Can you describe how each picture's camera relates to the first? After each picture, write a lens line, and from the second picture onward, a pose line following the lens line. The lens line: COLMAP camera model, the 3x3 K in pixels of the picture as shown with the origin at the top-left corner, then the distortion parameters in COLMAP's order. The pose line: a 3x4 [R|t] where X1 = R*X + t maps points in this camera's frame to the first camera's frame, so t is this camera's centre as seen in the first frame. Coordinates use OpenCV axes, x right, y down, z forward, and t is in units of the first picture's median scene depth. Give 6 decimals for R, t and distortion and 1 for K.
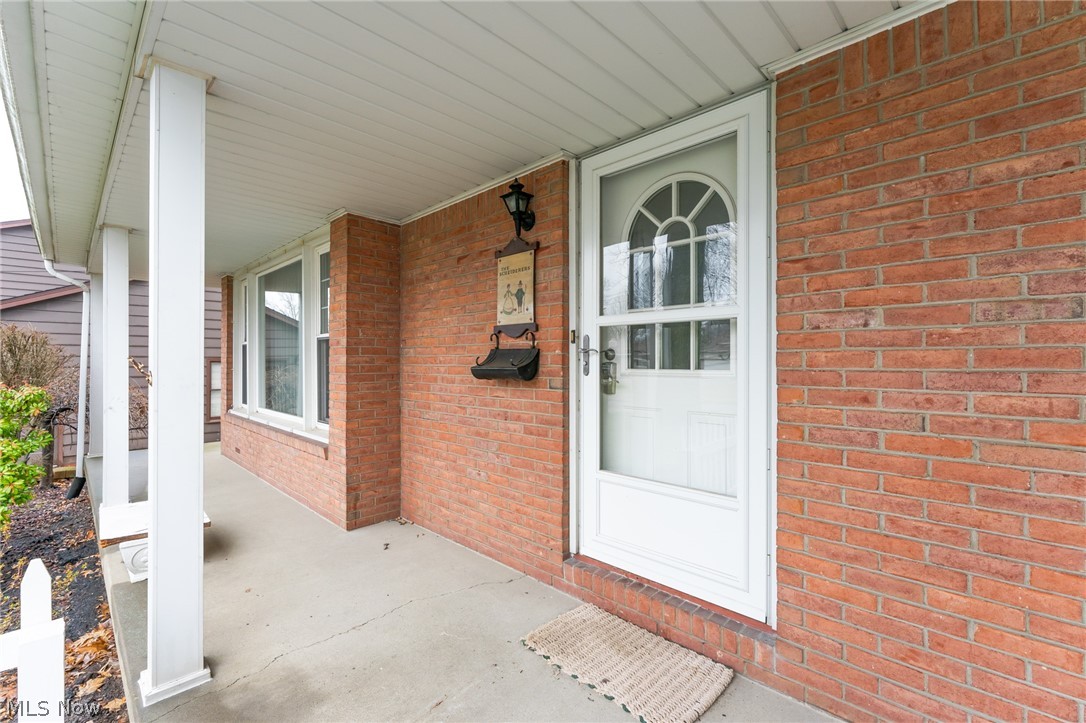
lens RADIAL K [[477.4, 0, 543.0], [0, 477.4, 361.5], [0, 0, 1]] dist [0.000077, -0.000001]
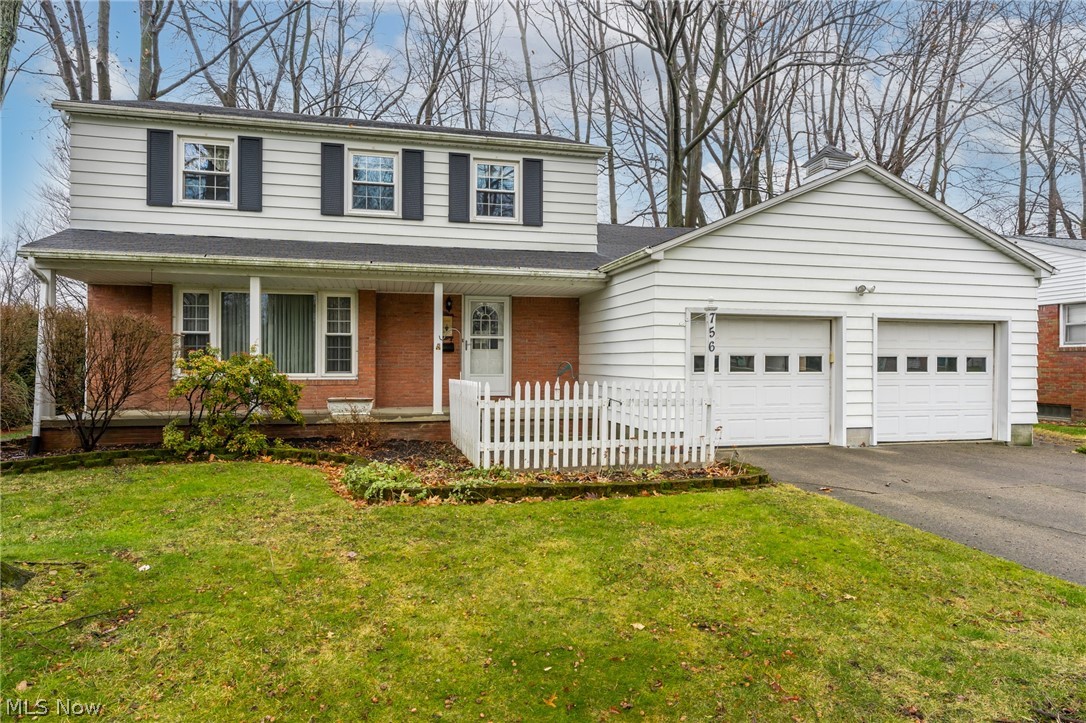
lens RADIAL K [[609.0, 0, 543.0], [0, 609.0, 361.5], [0, 0, 1]] dist [-0.000017, -0.000753]
pose [[0.529424, 0.002989, 0.848352, -3.817095], [-0.006751, 0.999977, 0.000690, 0.110385], [-0.848330, -0.006092, 0.529432, -2.184595]]
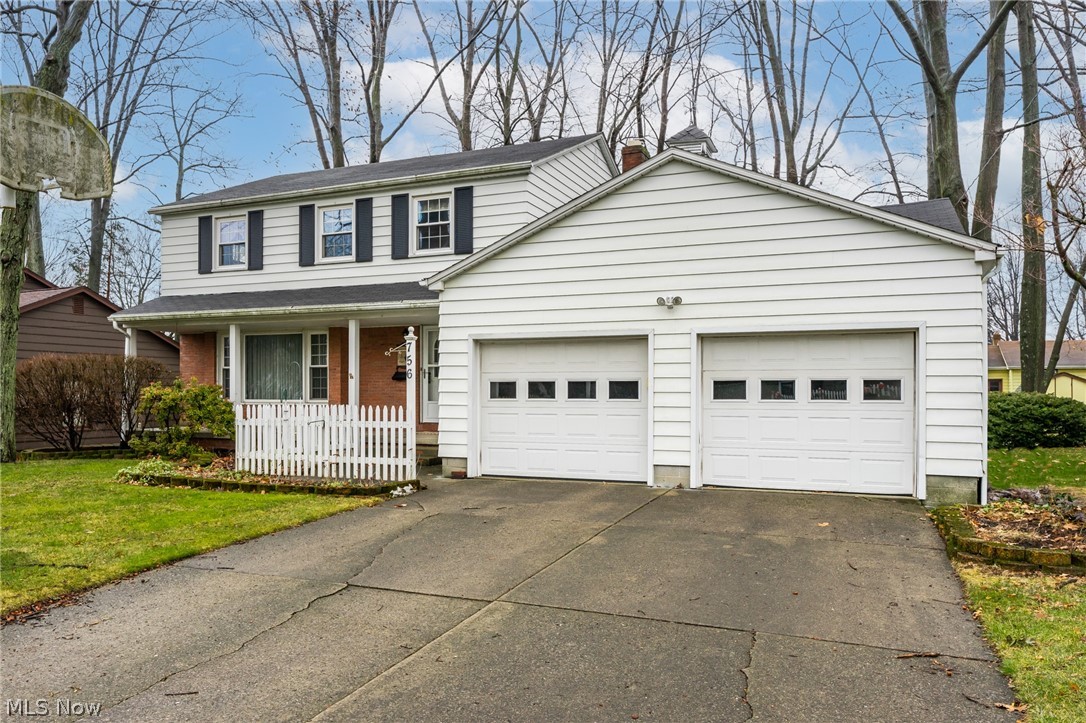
lens RADIAL K [[808.5, 0, 542.2], [0, 808.5, 388.4], [0, 0, 1]] dist [-0.000508, 0.000443]
pose [[0.922685, -0.000055, 0.385553, -1.648001], [-0.000420, 0.999999, 0.001148, 0.102749], [-0.385553, -0.001221, 0.922685, -5.771525]]
